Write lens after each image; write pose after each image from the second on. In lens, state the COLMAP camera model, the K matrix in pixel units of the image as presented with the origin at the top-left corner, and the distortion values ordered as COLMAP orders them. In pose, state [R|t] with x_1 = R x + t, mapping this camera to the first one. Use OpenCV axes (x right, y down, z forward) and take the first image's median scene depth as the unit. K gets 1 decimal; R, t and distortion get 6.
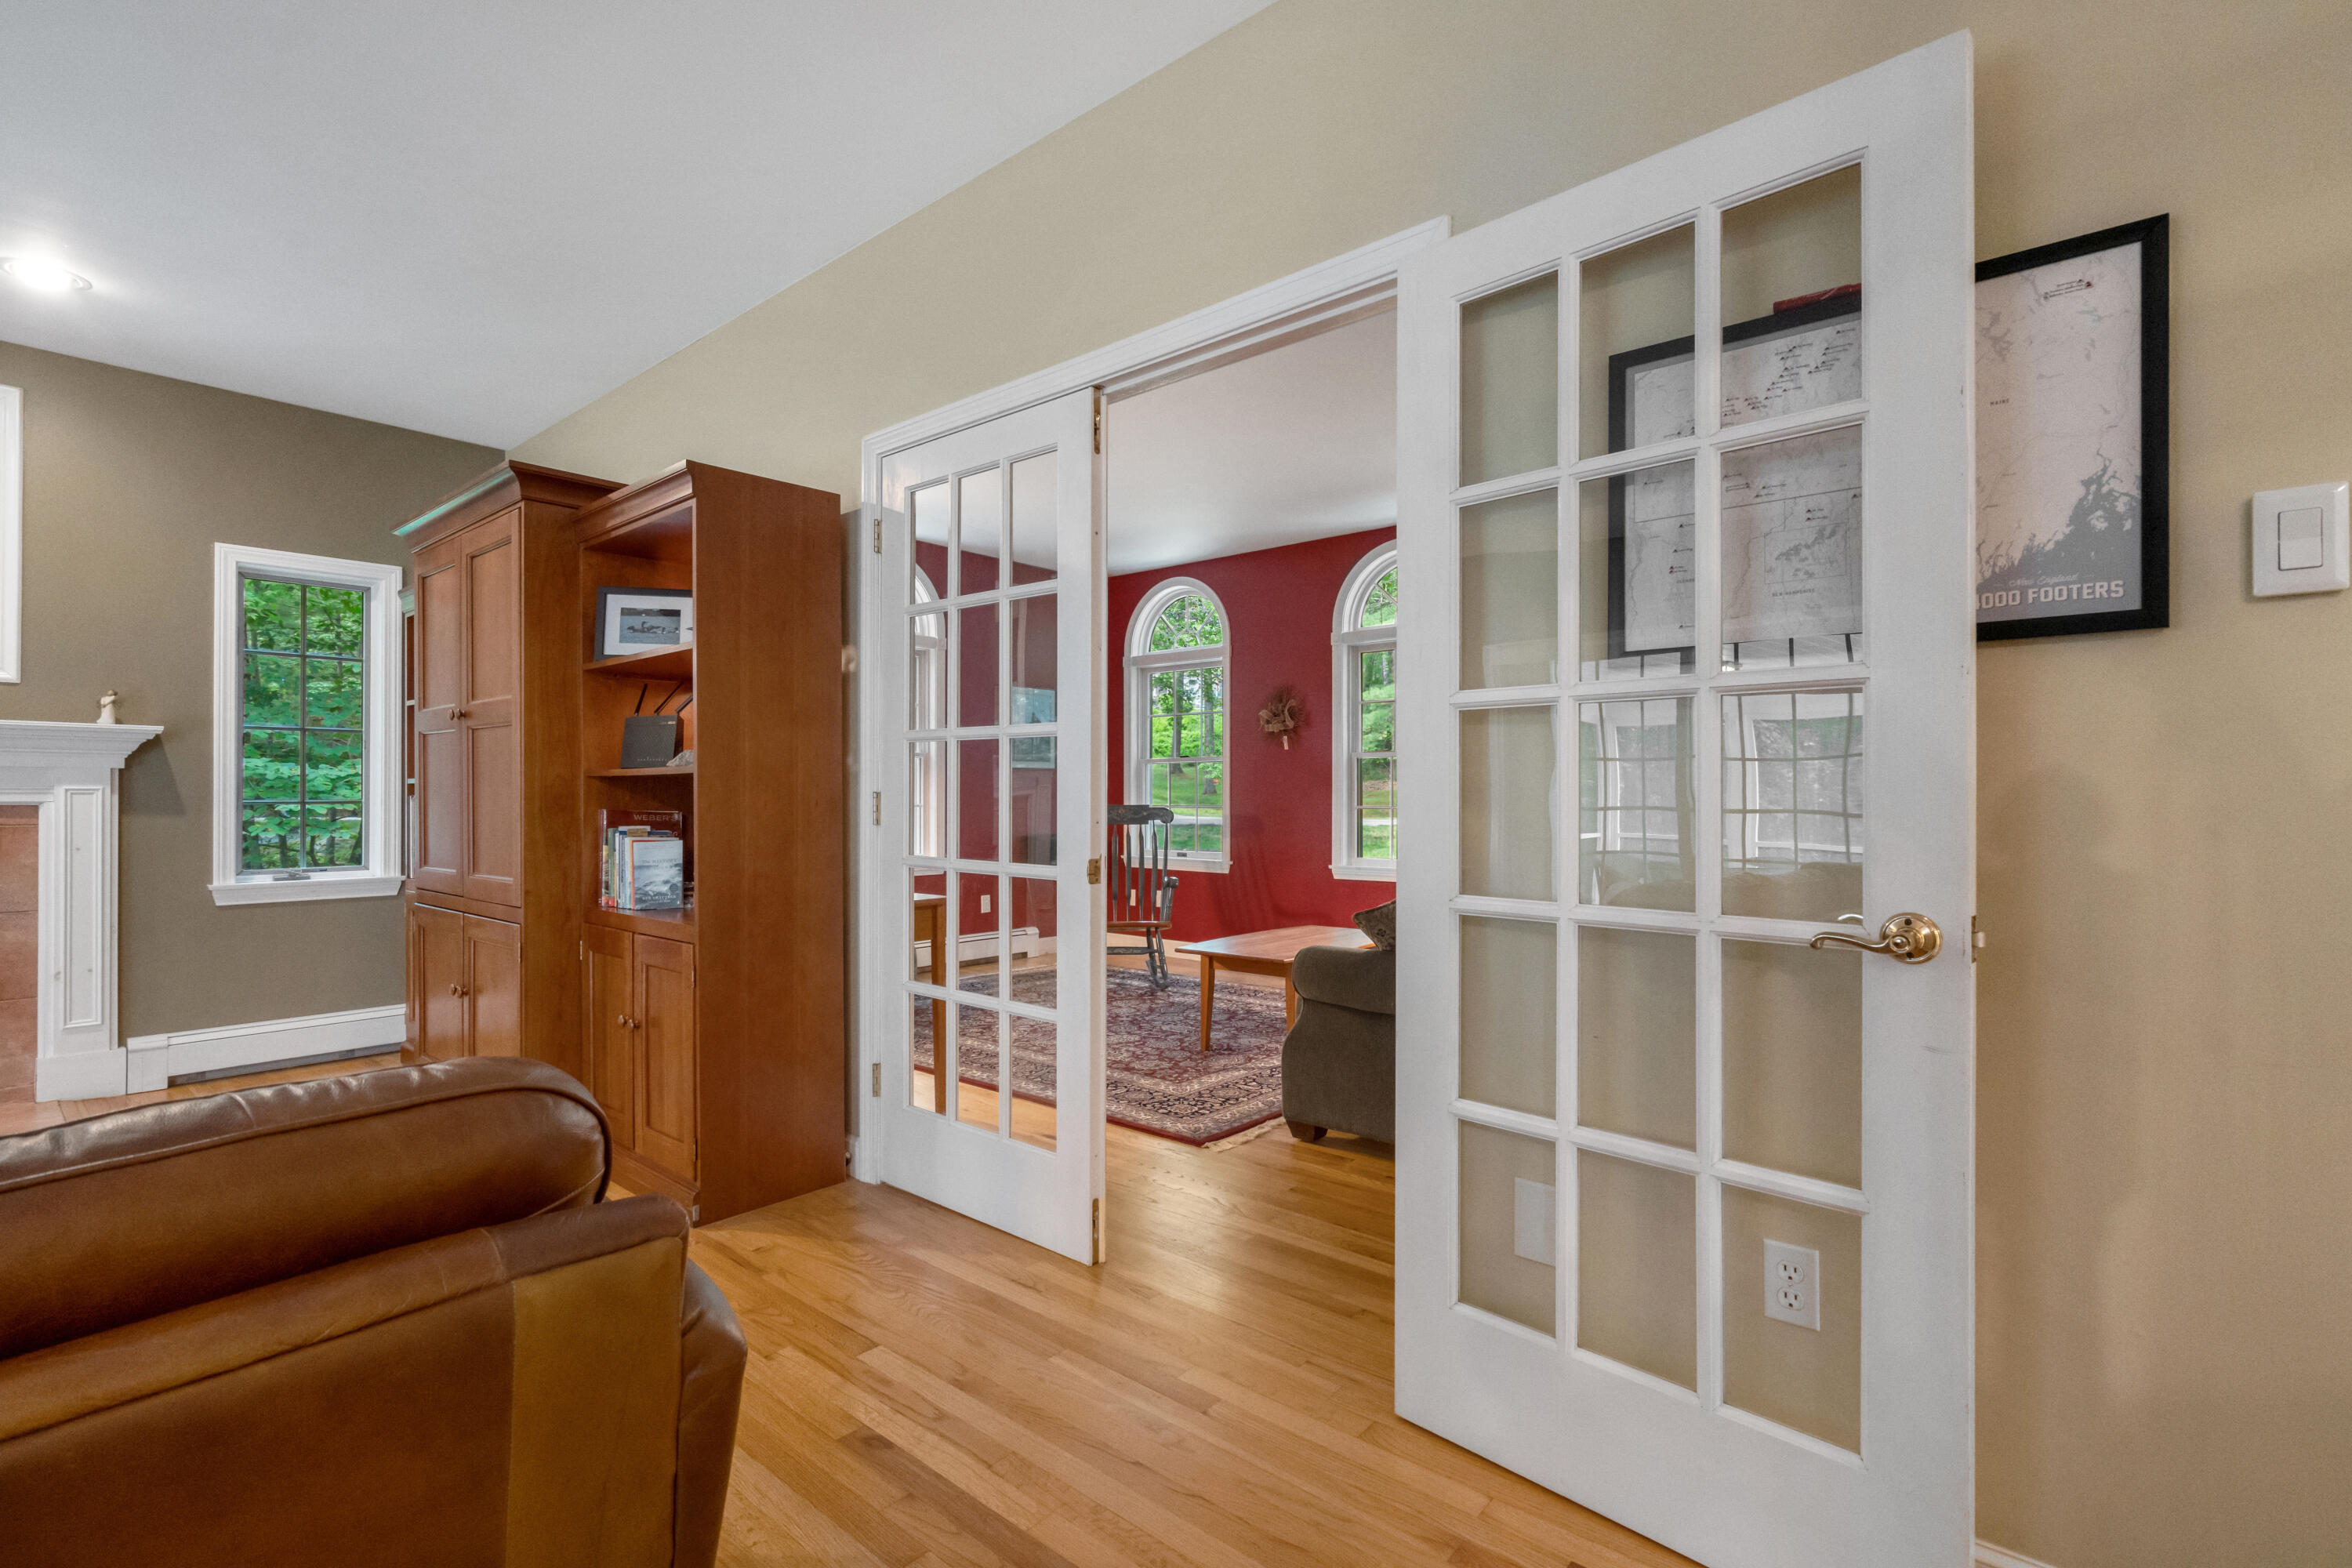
lens RADIAL K [[1061.7, 0, 1182.6], [0, 1061.7, 807.4], [0, 0, 1]] dist [-0.000502, -0.000270]
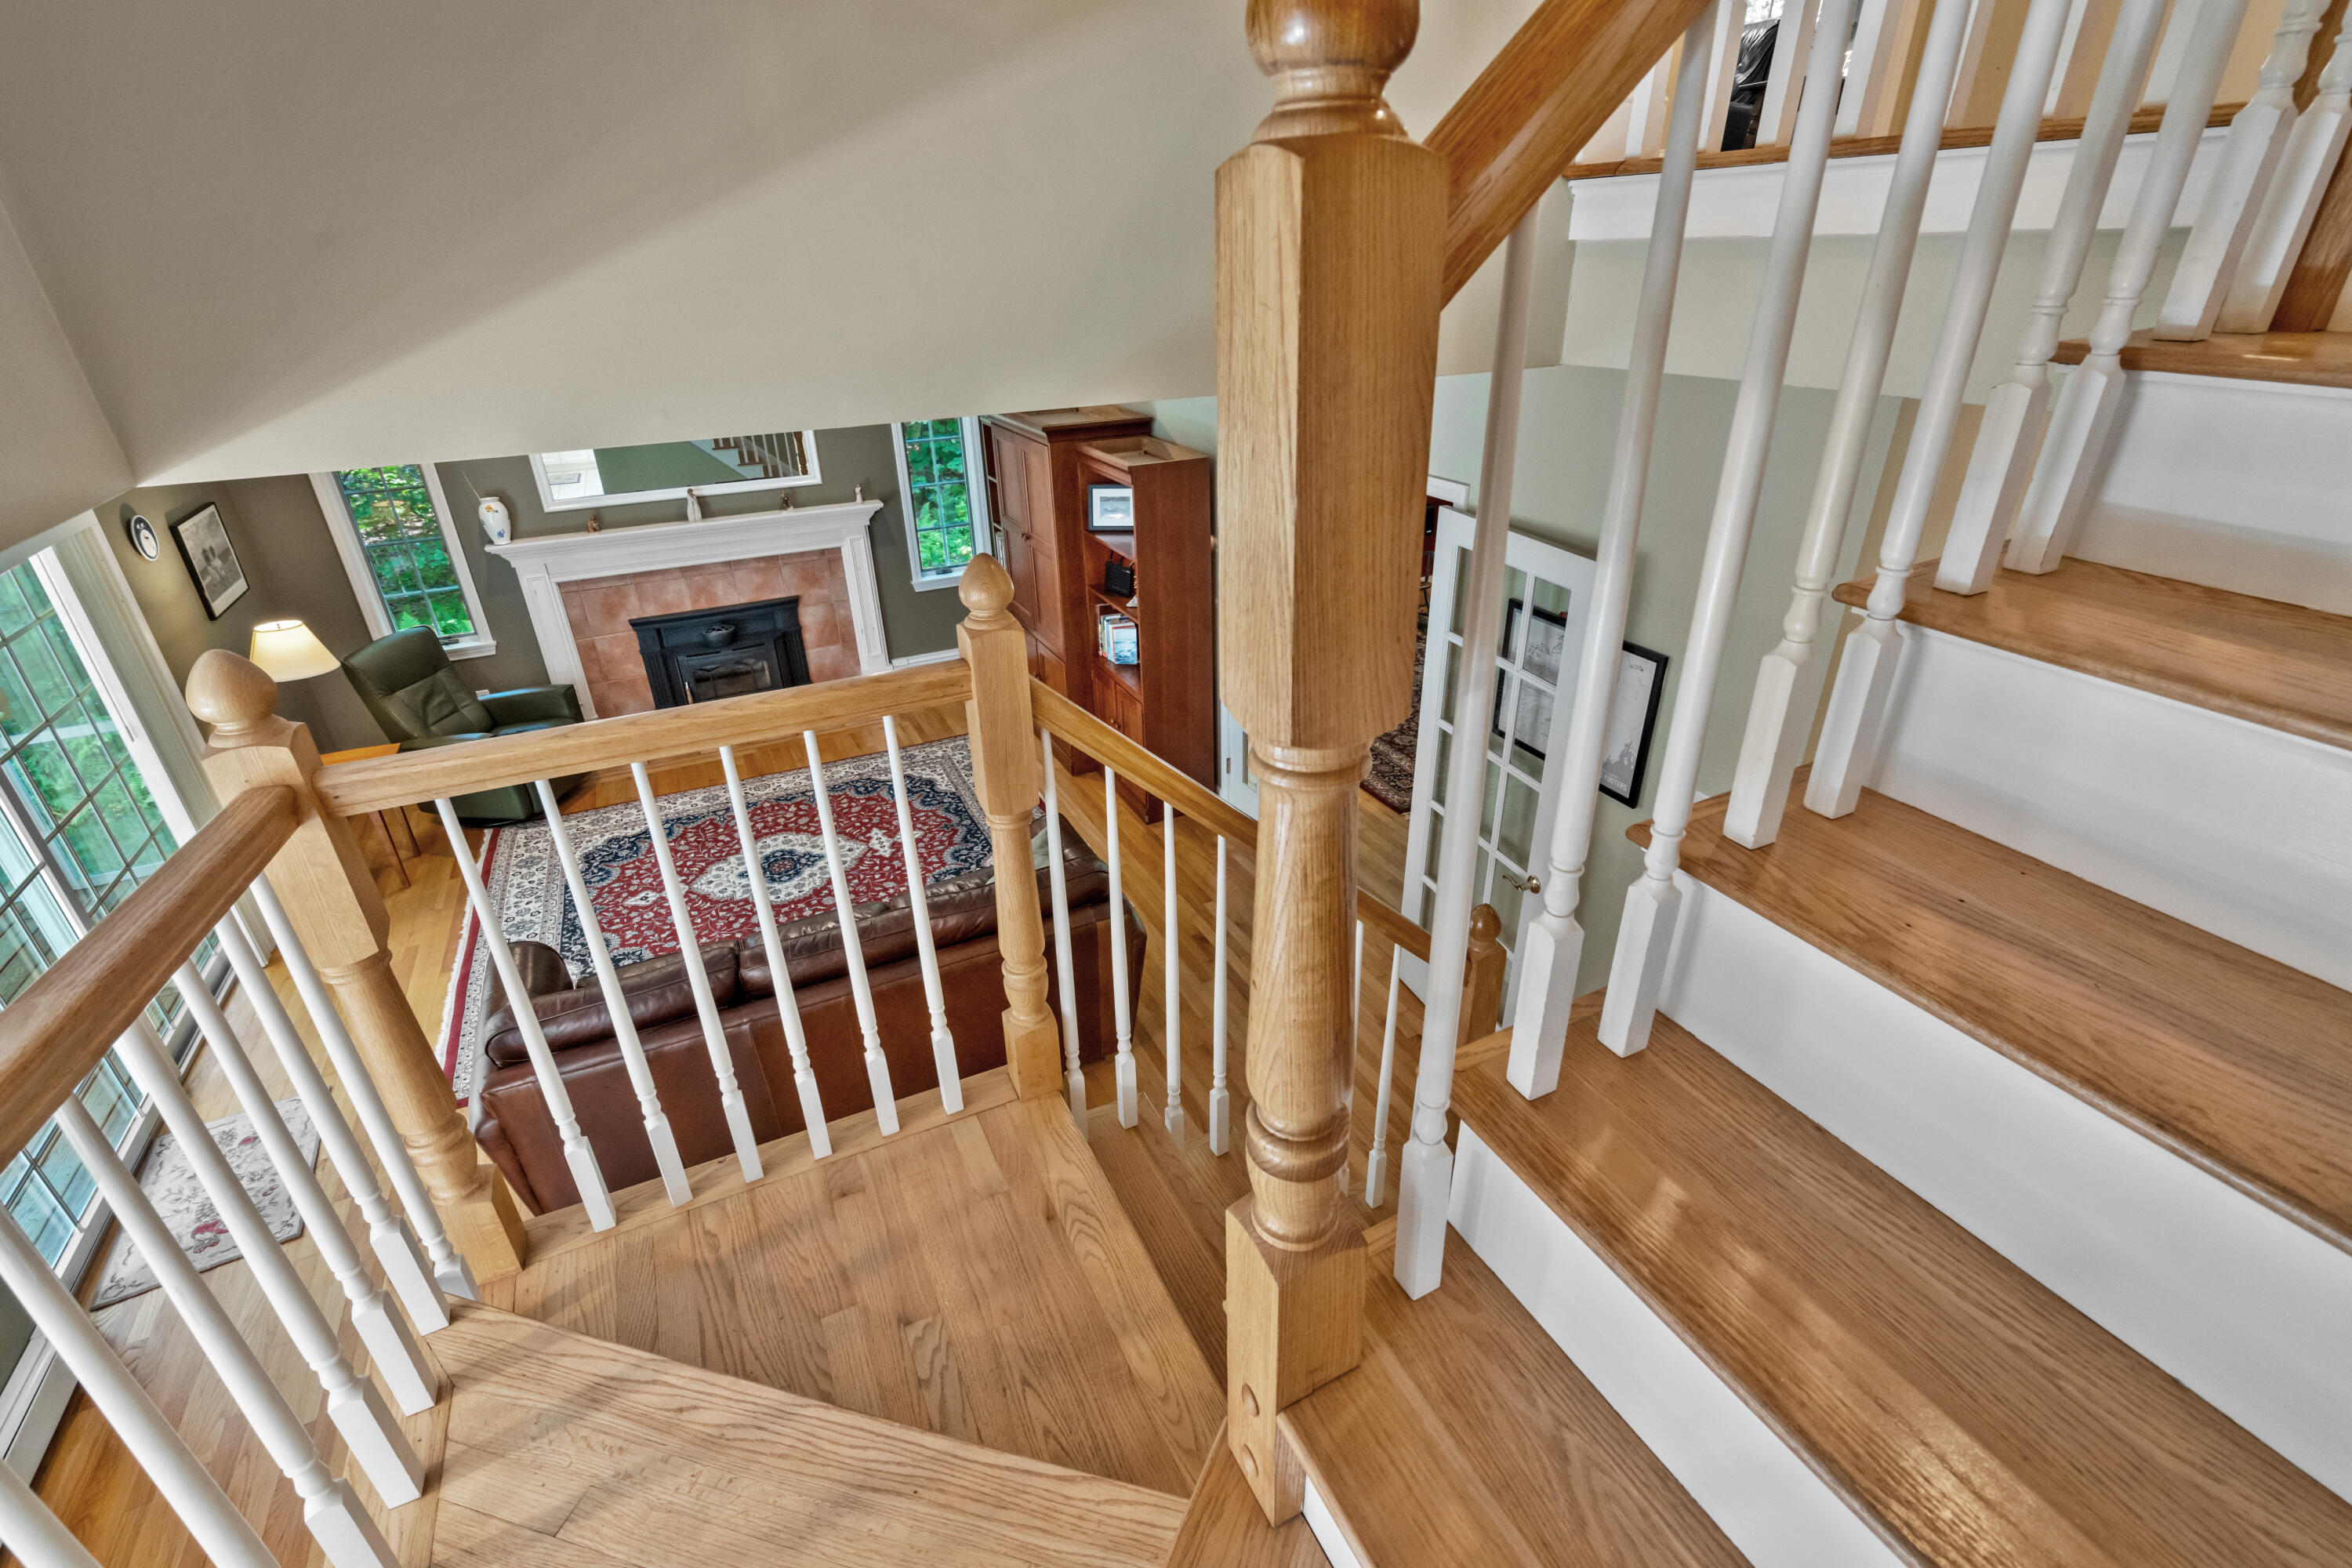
lens RADIAL K [[1063.4, 0, 1182.3], [0, 1063.4, 774.4], [0, 0, 1]] dist [0.000331, 0.000284]
pose [[0.913675, 0.162437, -0.372575, 0.341785], [0.023034, 0.894500, 0.446474, -0.567991], [0.405792, -0.416514, 0.813541, -0.596585]]
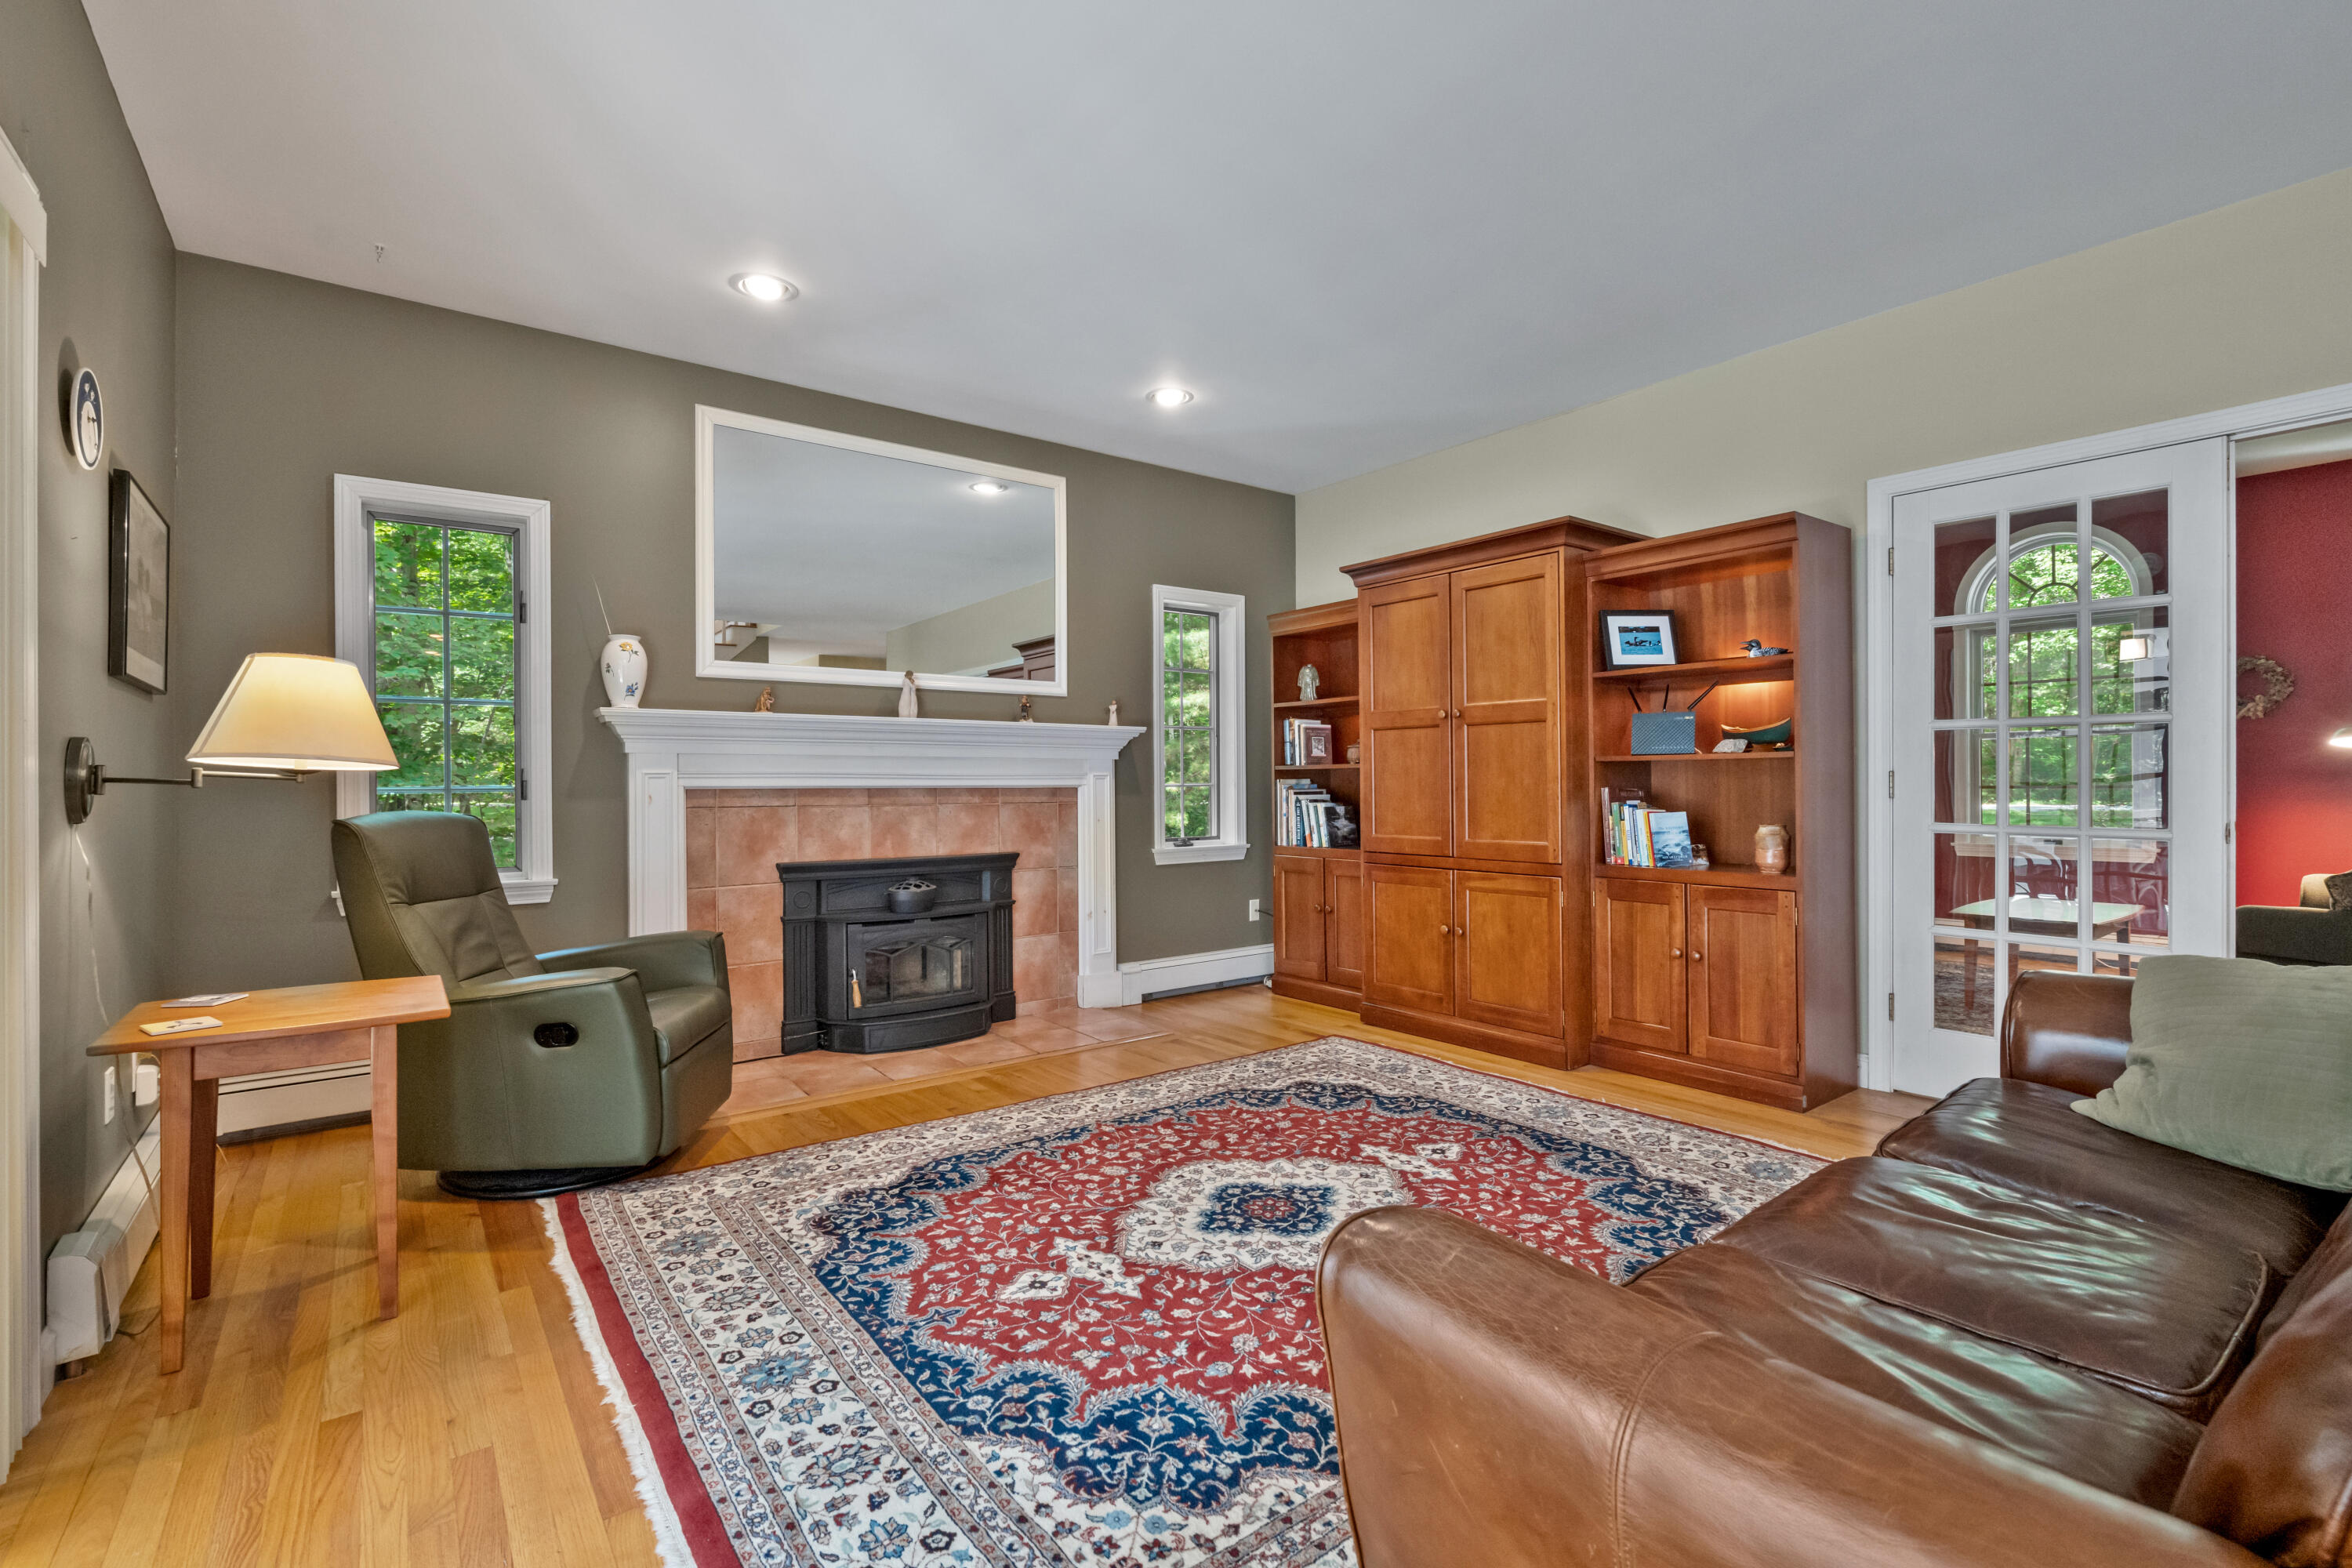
lens RADIAL K [[1063.4, 0, 1182.3], [0, 1063.4, 774.4], [0, 0, 1]] dist [0.000331, 0.000284]
pose [[0.975814, -0.010365, -0.218357, -0.760526], [0.008532, 0.999920, -0.009338, -0.005658], [0.218436, 0.007249, 0.975824, -0.341573]]
